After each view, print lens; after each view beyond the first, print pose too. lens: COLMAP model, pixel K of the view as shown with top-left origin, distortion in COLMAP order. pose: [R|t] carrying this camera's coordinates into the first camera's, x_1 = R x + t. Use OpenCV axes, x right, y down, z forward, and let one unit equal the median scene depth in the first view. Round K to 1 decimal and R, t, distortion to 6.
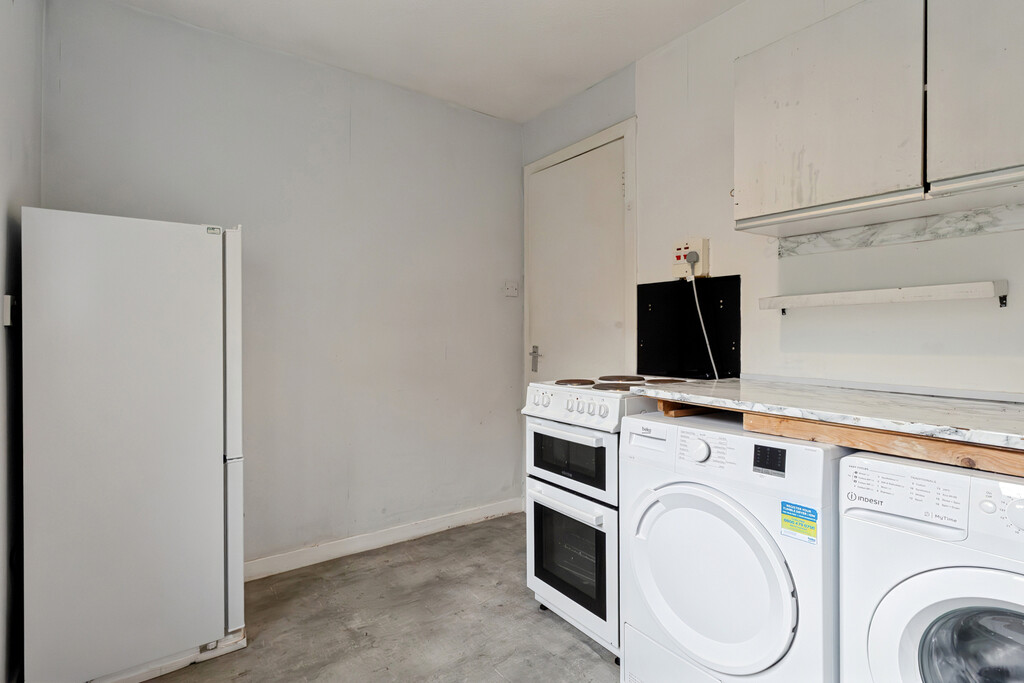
lens RADIAL K [[498.3, 0, 511.9], [0, 498.3, 336.5], [0, 0, 1]] dist [-0.004789, -0.000451]
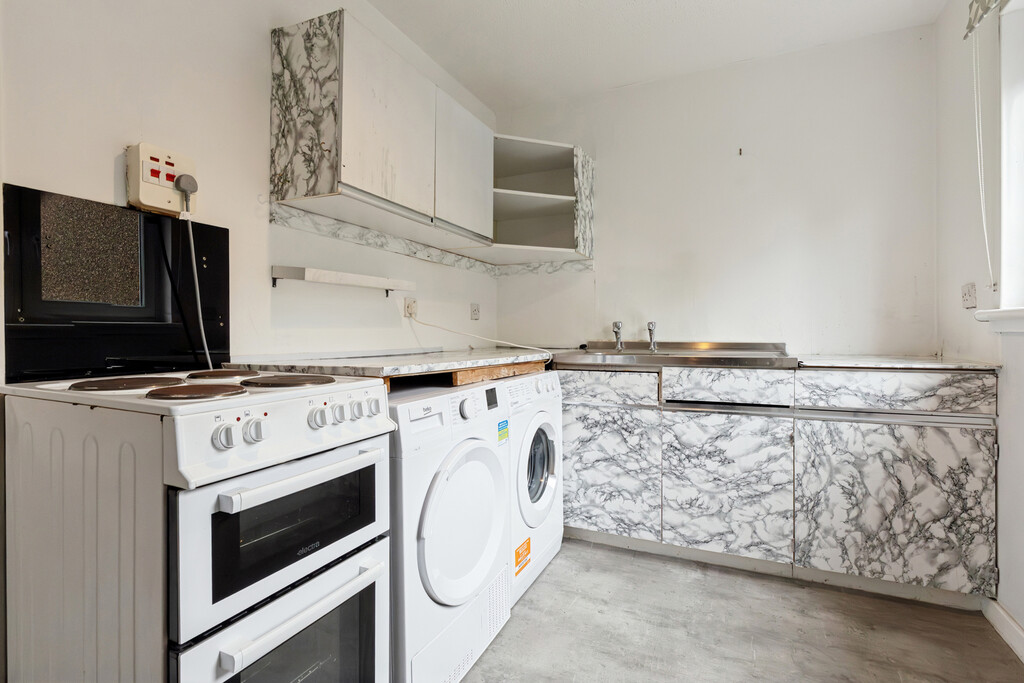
lens RADIAL K [[498.3, 0, 511.5], [0, 498.3, 337.6], [0, 0, 1]] dist [-0.004789, -0.000451]
pose [[-0.490931, -0.004570, 0.871187, -0.504836], [0.009105, 0.999905, 0.010376, 0.047746], [-0.871151, 0.013026, -0.490843, 1.161740]]
